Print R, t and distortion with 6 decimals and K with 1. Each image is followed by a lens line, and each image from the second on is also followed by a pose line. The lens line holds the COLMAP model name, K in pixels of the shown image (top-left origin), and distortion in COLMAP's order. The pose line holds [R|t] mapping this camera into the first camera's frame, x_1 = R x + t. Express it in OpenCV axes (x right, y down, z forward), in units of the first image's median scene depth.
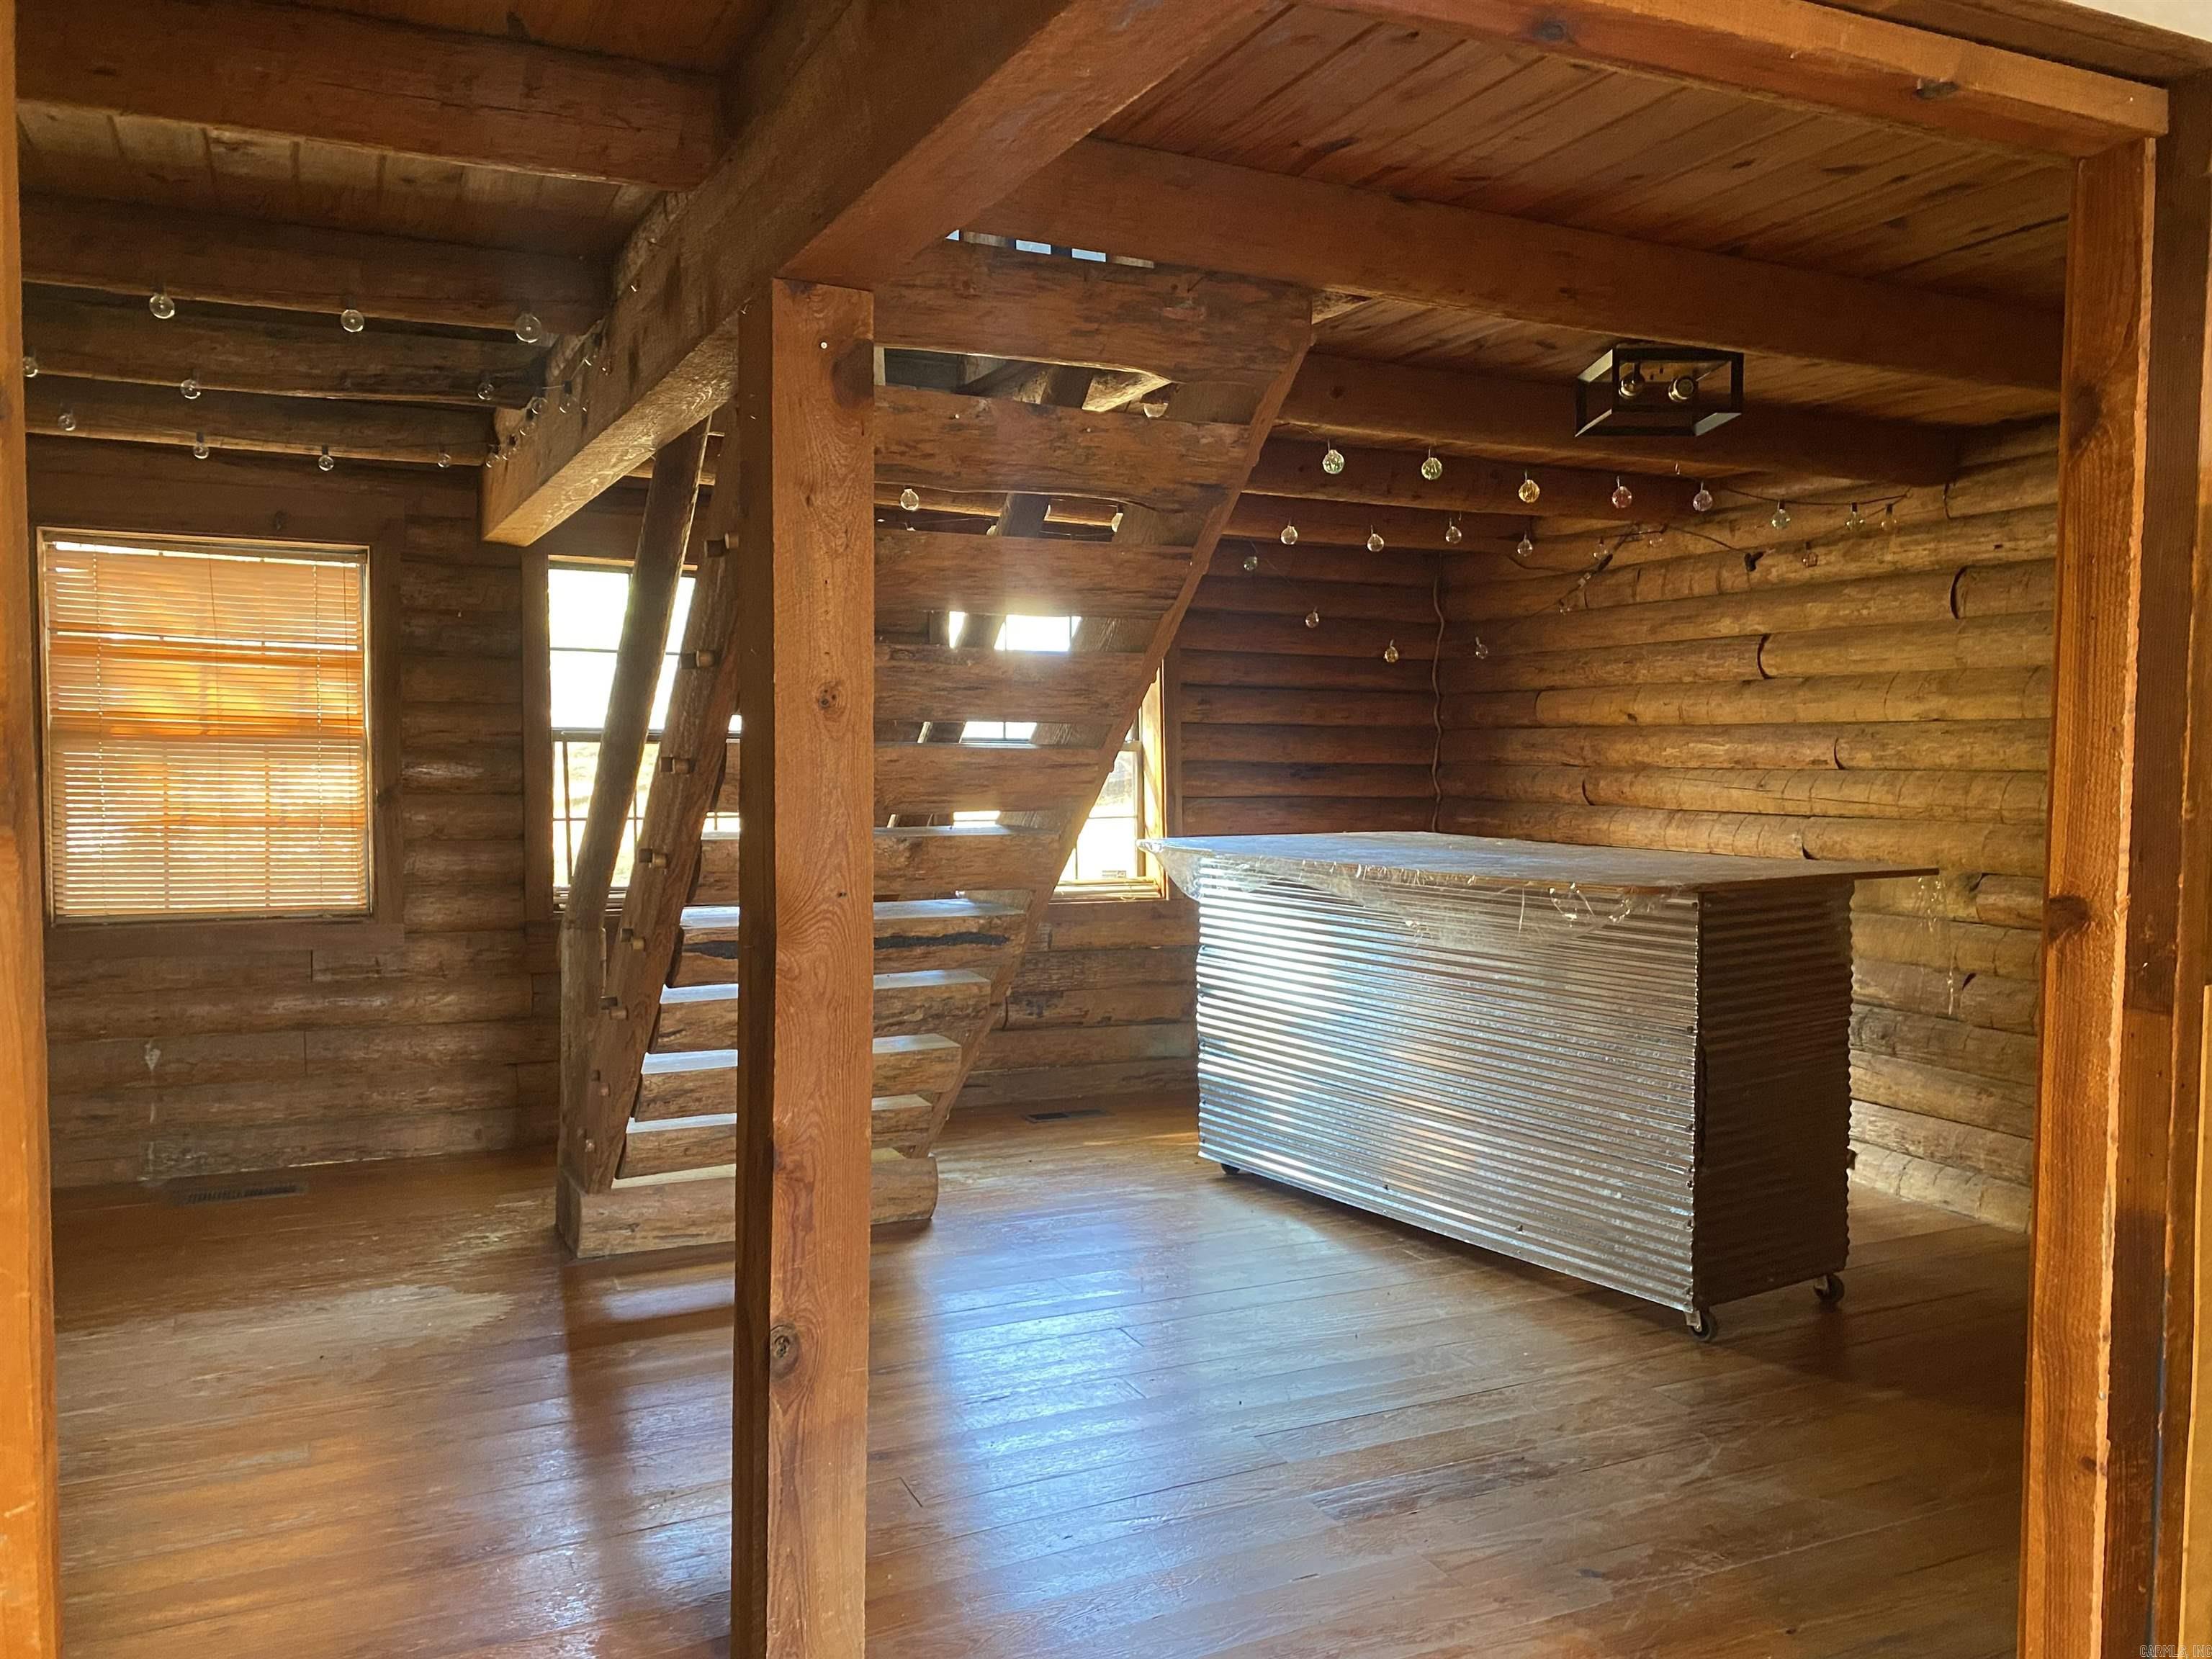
lens RADIAL K [[1678.9, 0, 1091.2], [0, 1678.9, 822.0], [0, 0, 1]] dist [0.031749, -0.019554]
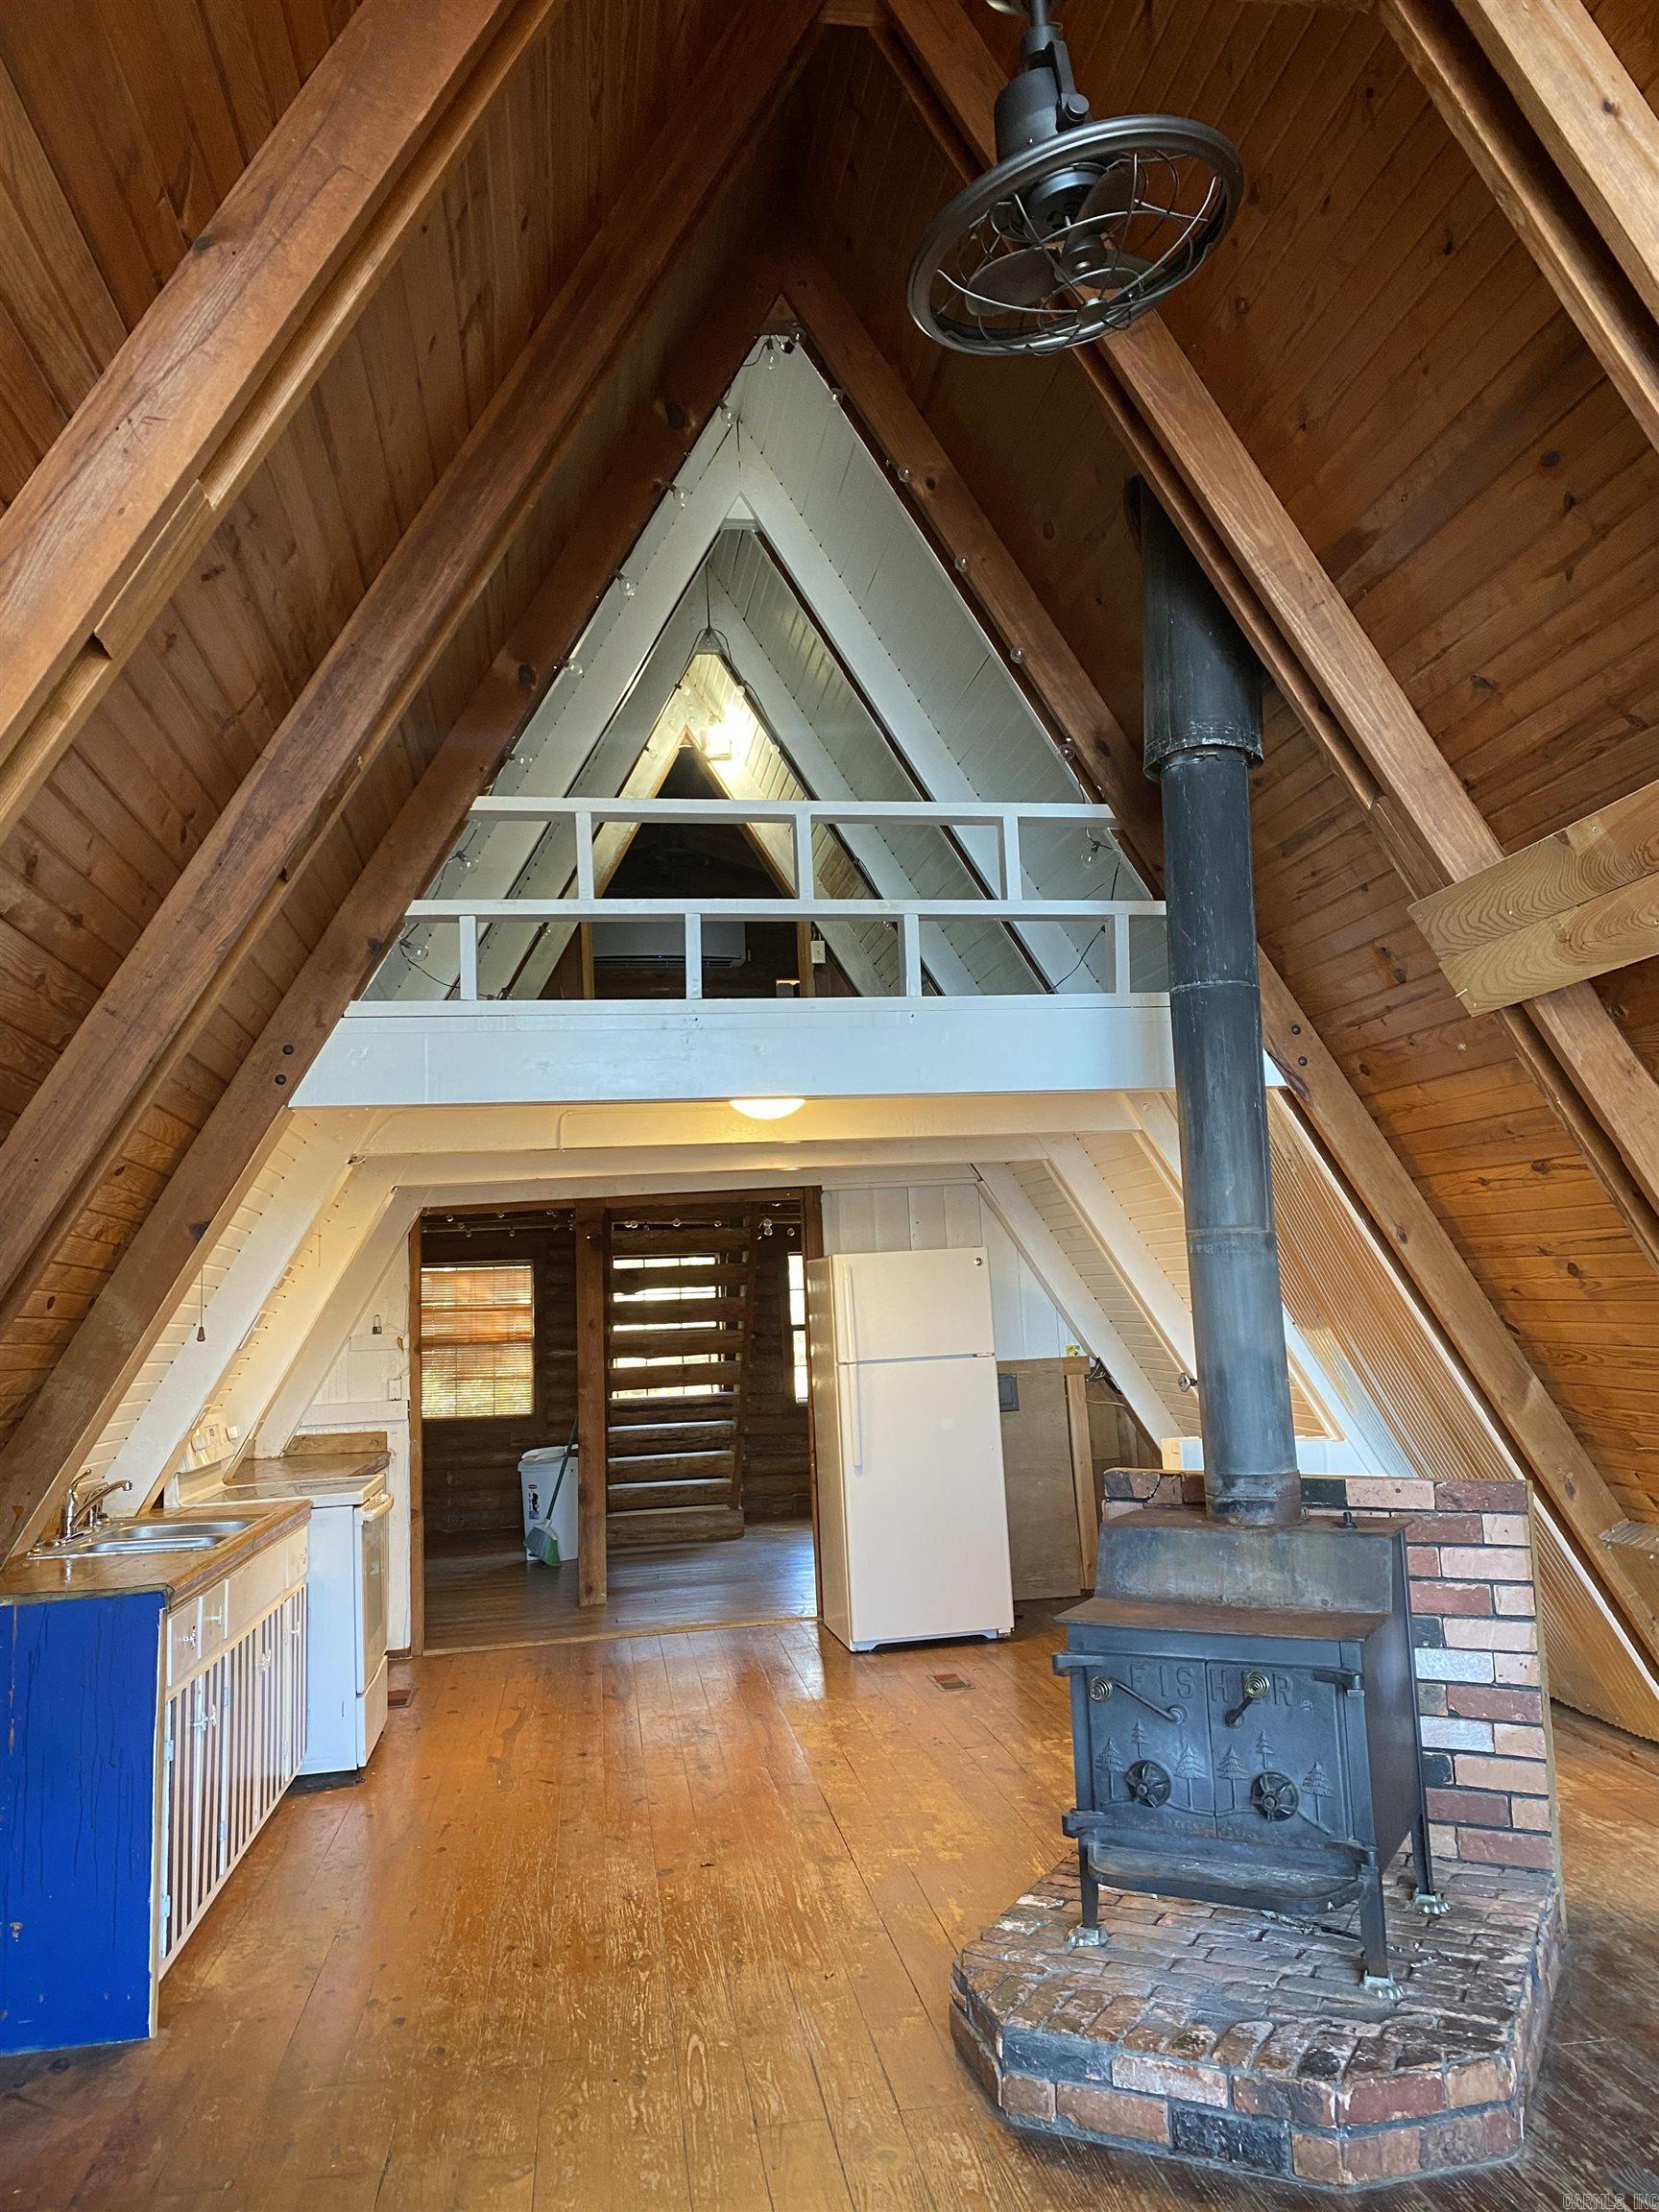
lens RADIAL K [[1678.9, 0, 848.1], [0, 1678.9, 1090.2], [0, 0, 1]] dist [0.031749, -0.019554]
pose [[0.955531, -0.088278, -0.281368, 0.693661], [0.034175, 0.980862, -0.191682, 0.073254], [0.292904, 0.173542, 0.940261, -1.156132]]
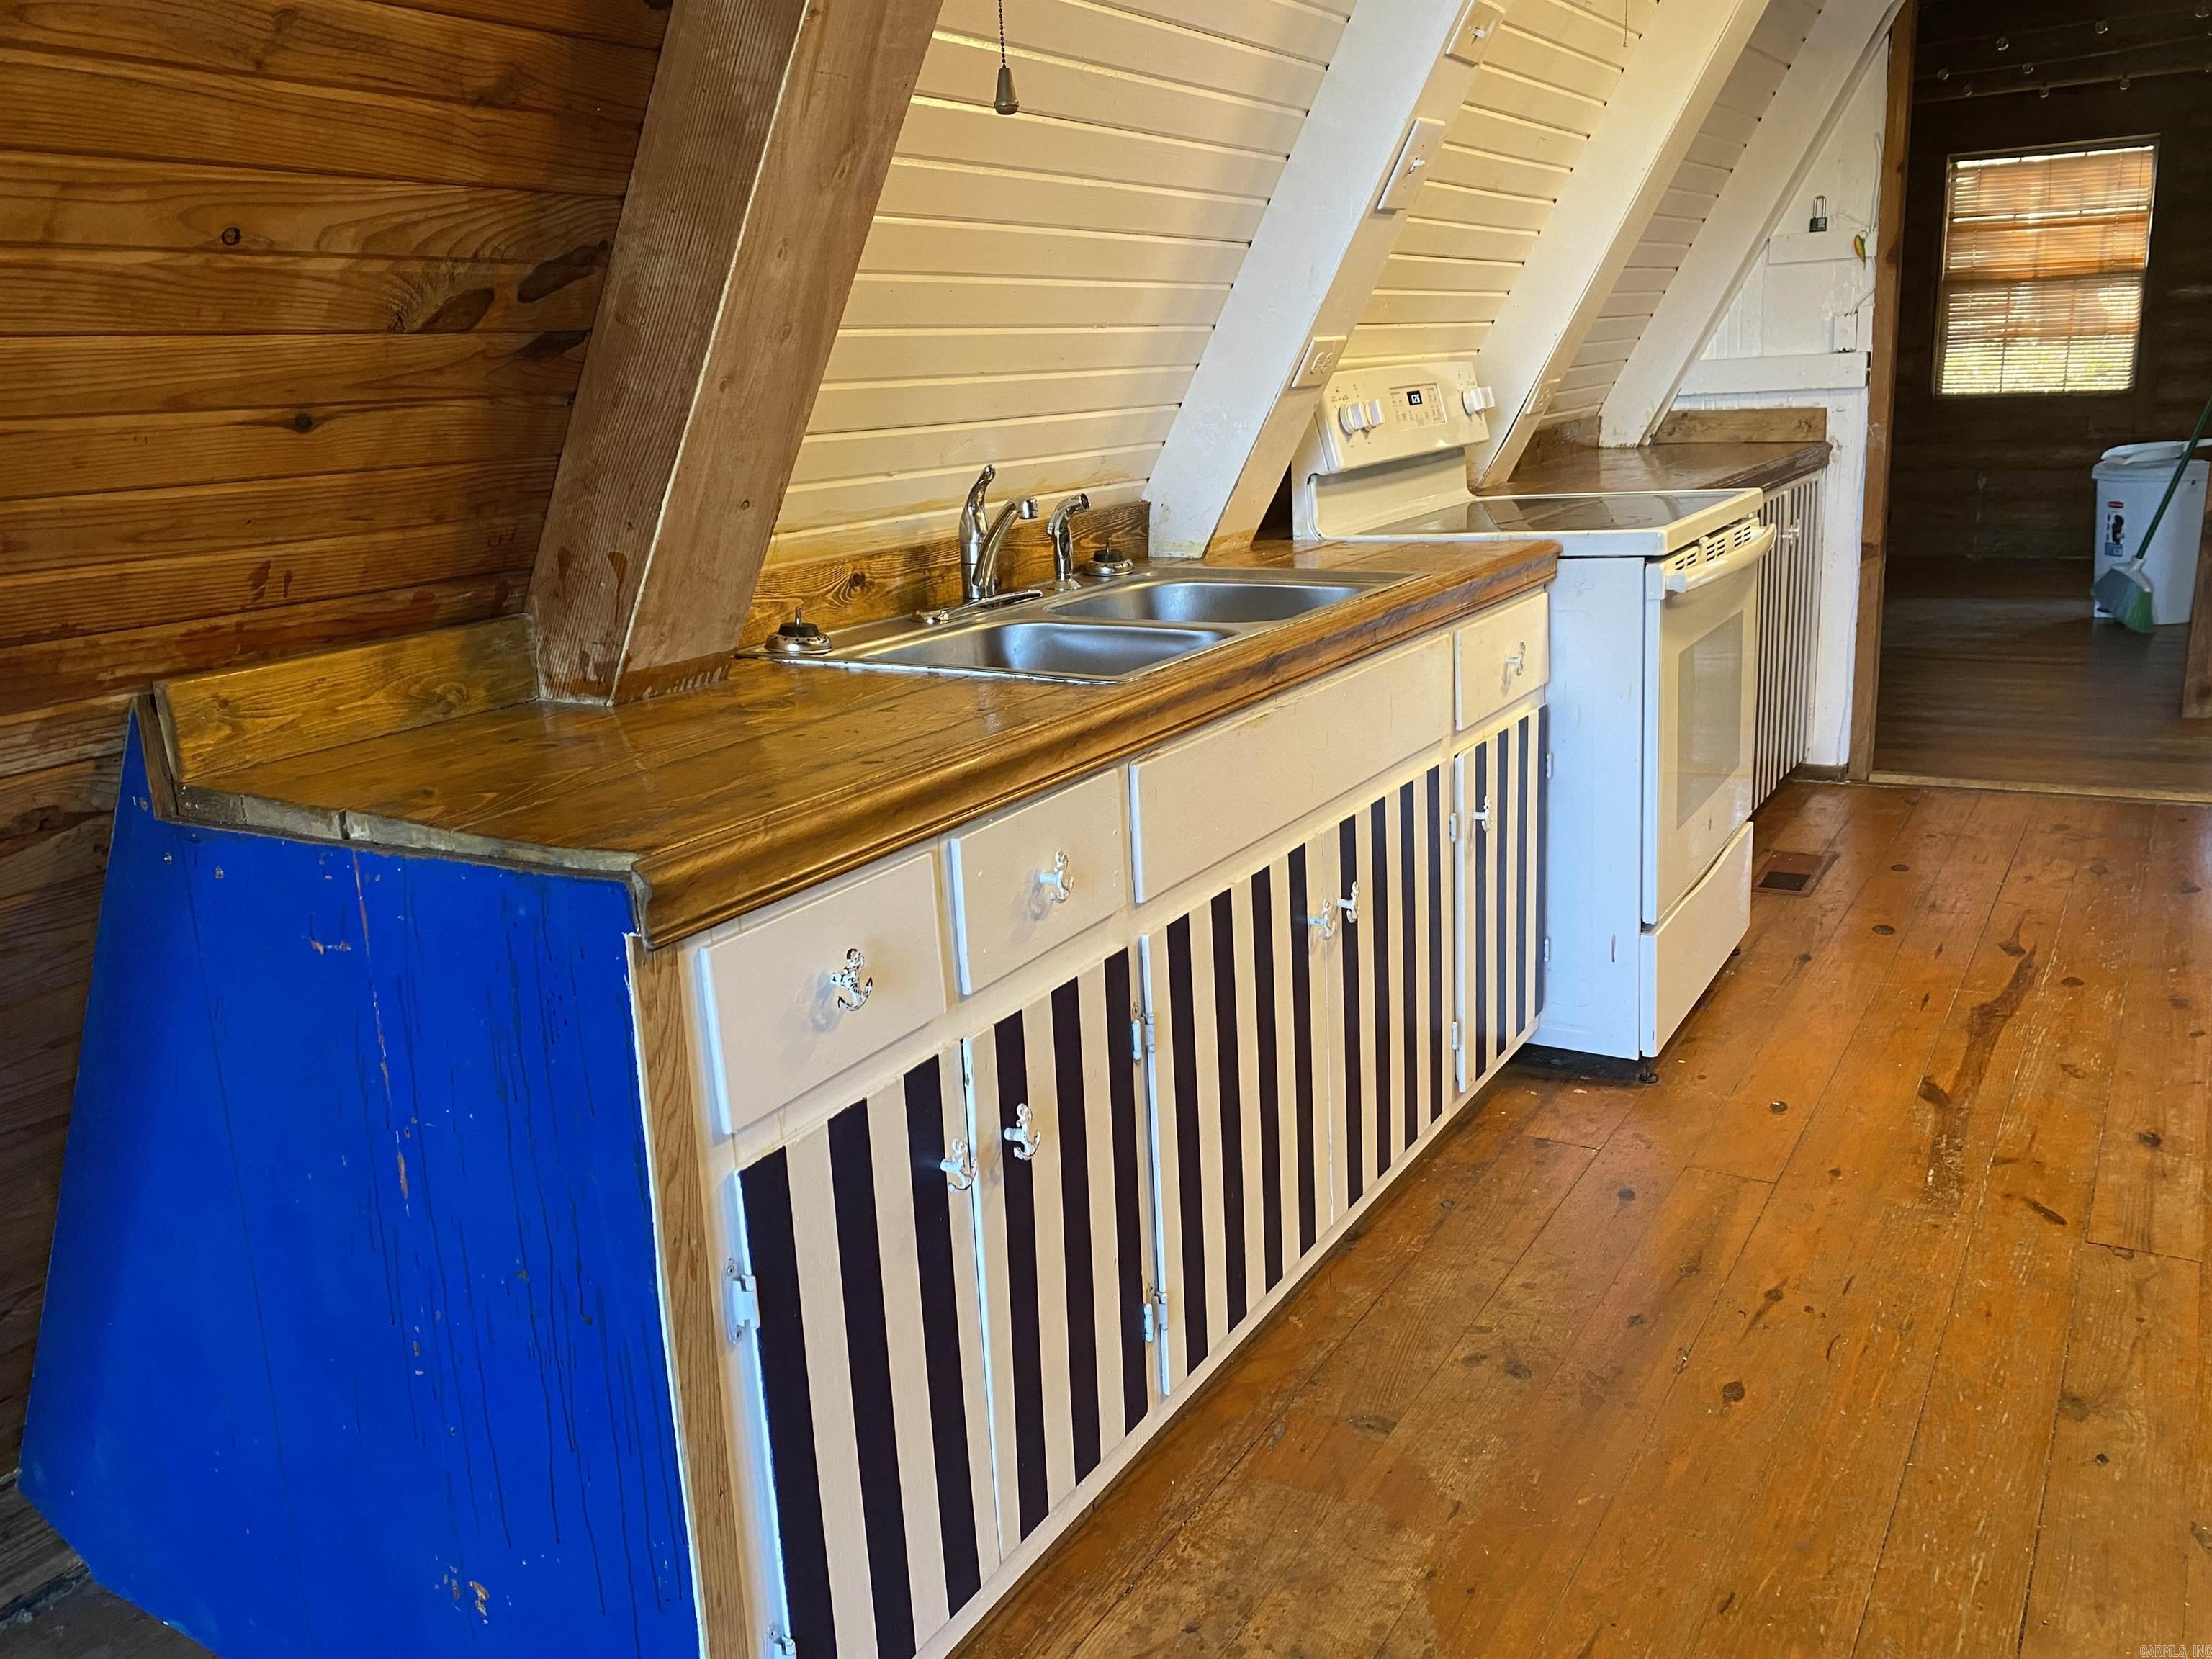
lens RADIAL K [[1678.9, 0, 1106.3], [0, 1678.9, 792.3], [0, 0, 1]] dist [0.031749, -0.019554]
pose [[0.525845, 0.171767, -0.833056, 0.414824], [0.011254, 0.977907, 0.208738, 0.077499], [0.850506, -0.119139, 0.512295, -0.597393]]
